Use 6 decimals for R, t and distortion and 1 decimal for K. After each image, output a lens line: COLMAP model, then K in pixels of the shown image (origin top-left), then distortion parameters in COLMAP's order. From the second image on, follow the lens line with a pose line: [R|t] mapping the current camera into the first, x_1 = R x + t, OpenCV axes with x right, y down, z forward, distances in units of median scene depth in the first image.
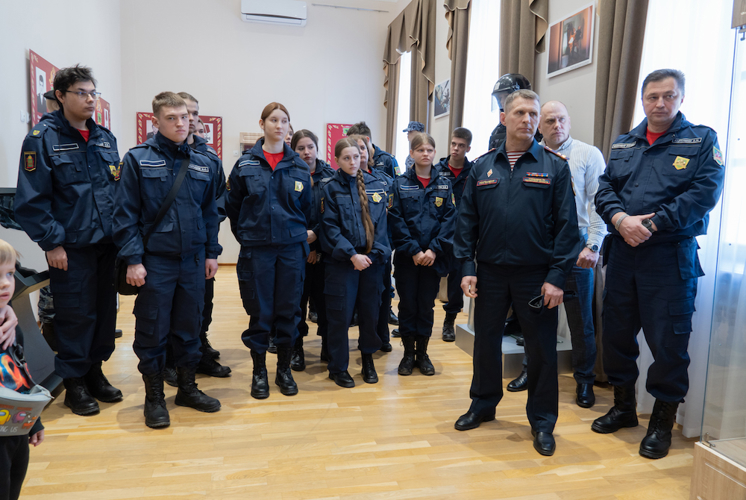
lens RADIAL K [[578.7, 0, 373.0], [0, 578.7, 250.0], [0, 0, 1]] dist [-0.009004, -0.006935]
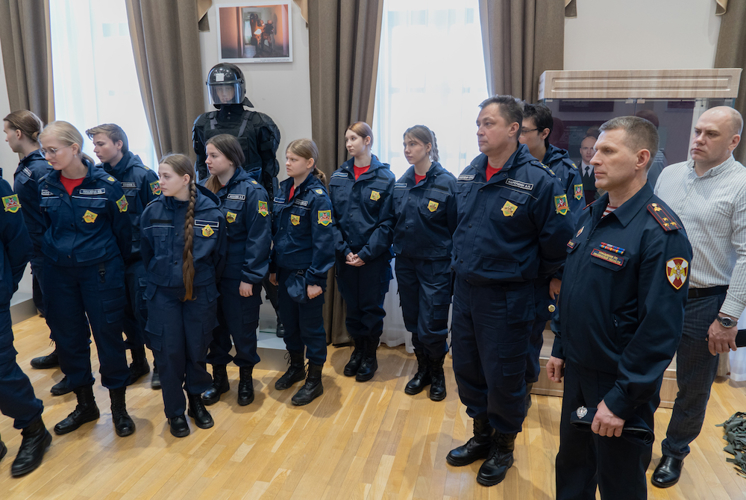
lens RADIAL K [[561.5, 0, 373.0], [0, 561.5, 250.0], [0, 0, 1]] dist [-0.004220, -0.003087]
pose [[0.400377, -0.224448, 0.888438, -0.536767], [0.090603, 0.974485, 0.205355, -0.171349], [-0.911860, -0.001725, 0.410497, 0.404748]]
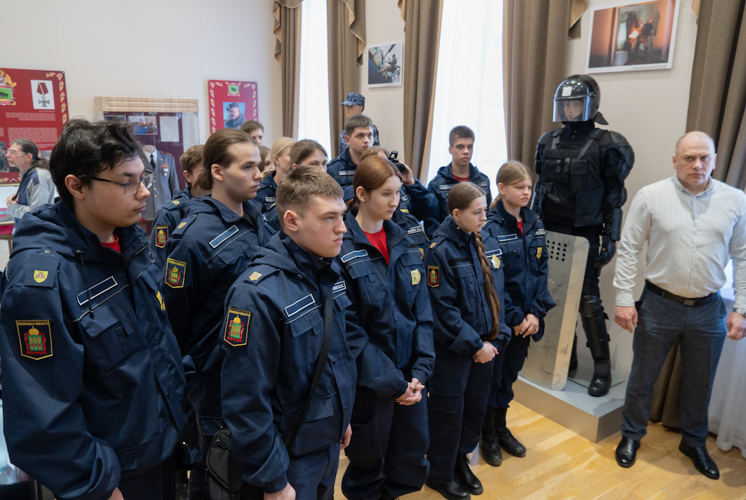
lens RADIAL K [[555.0, 0, 373.0], [0, 555.0, 250.0], [0, 0, 1]] dist [-0.009381, -0.007373]
pose [[0.922307, -0.101054, 0.373012, -0.348925], [0.043635, 0.986265, 0.159303, -0.193479], [-0.383987, -0.130650, 0.914049, 0.354868]]
